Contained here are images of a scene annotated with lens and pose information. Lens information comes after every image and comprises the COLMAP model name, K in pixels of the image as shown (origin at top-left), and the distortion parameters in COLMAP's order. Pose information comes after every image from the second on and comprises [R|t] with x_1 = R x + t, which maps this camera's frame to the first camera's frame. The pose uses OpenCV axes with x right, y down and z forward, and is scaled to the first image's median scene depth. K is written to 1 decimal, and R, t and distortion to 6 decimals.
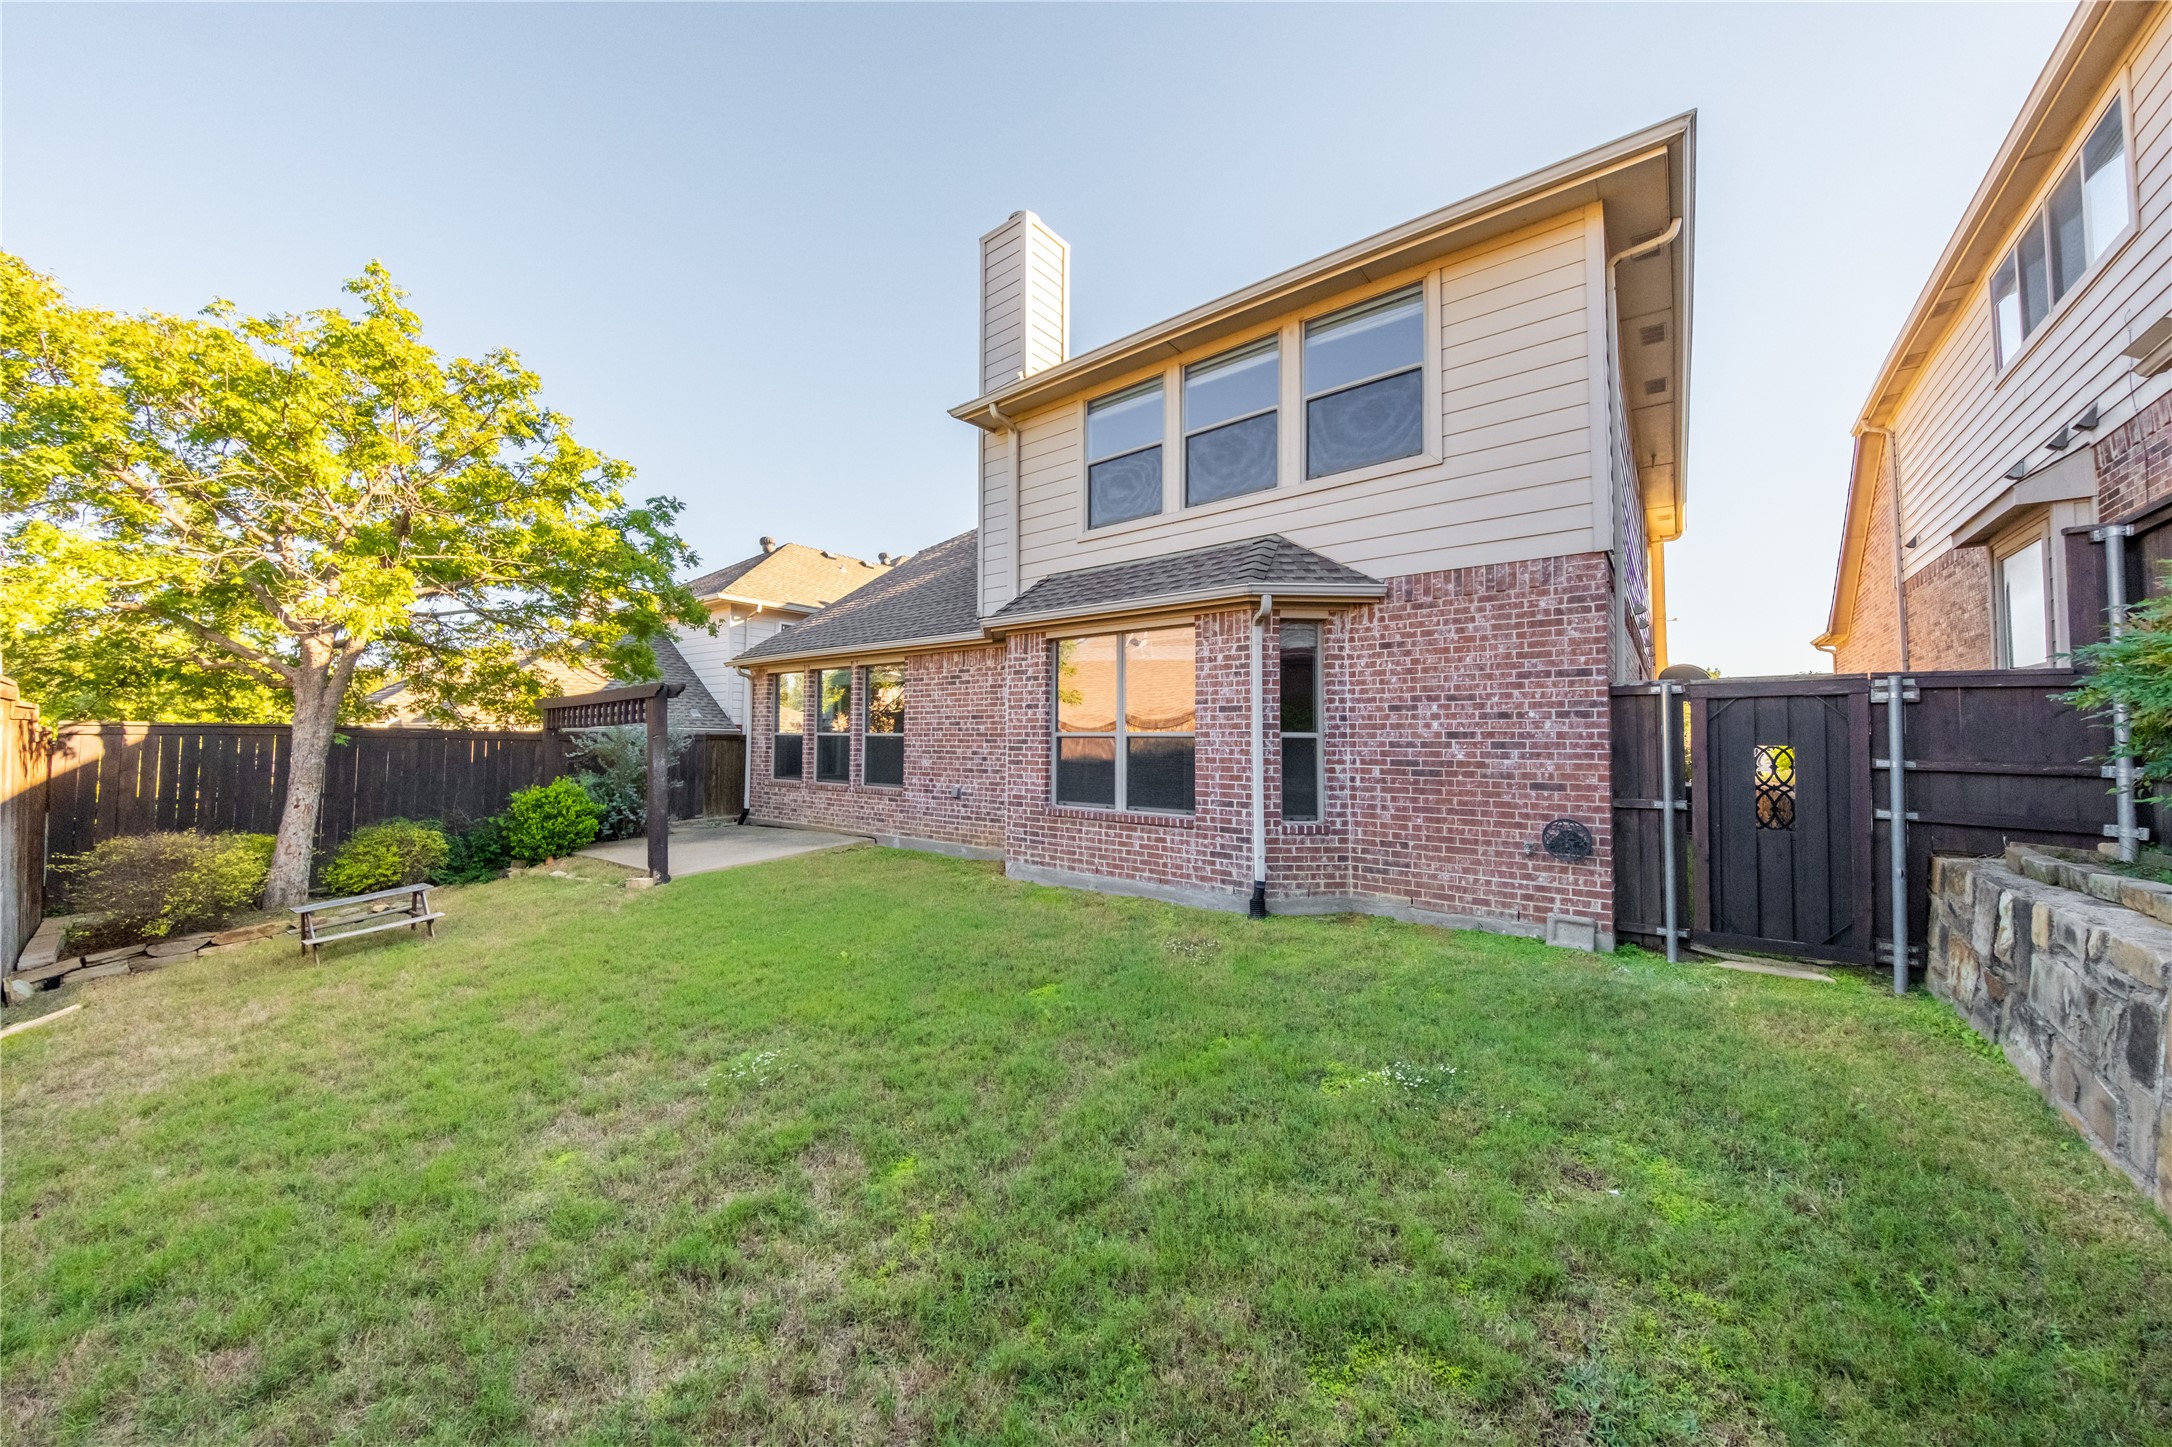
lens RADIAL K [[733.3, 0, 1079.8], [0, 733.3, 710.0], [0, 0, 1]] dist [0.047388, -0.022170]
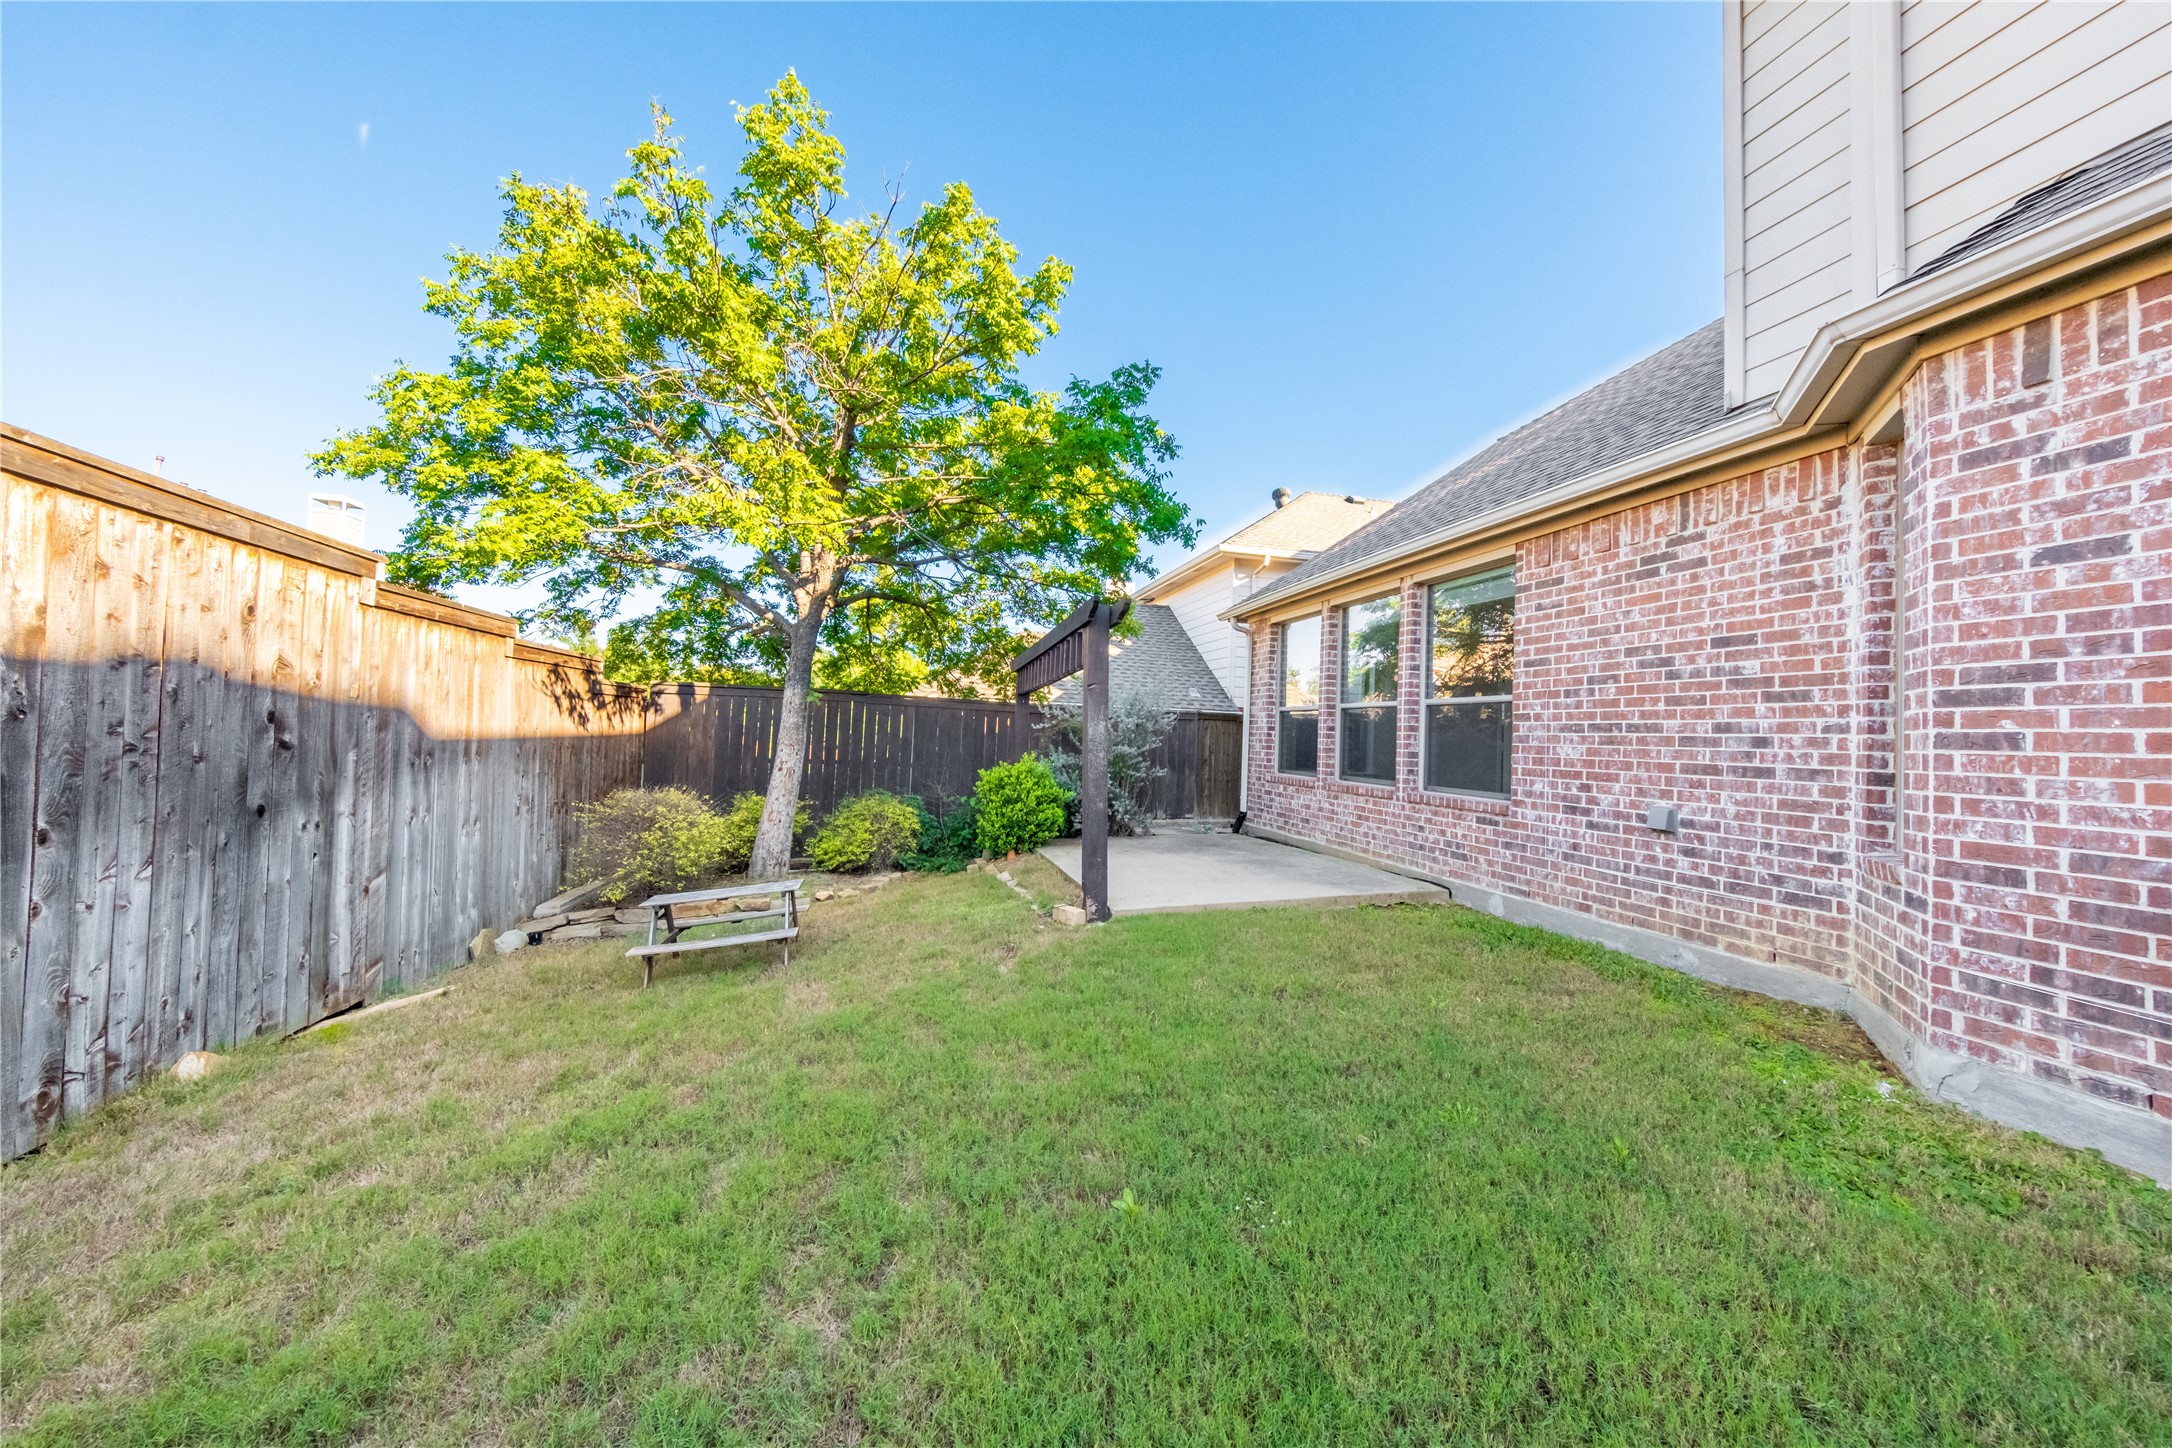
lens RADIAL K [[757.3, 0, 1081.5], [0, 757.3, 716.4], [0, 0, 1]] dist [0.050485, -0.023745]
pose [[0.788496, 0.006022, -0.615010, -0.147704], [-0.006151, 0.999979, 0.001906, 0.048939], [0.615009, 0.002280, 0.788517, 0.396111]]
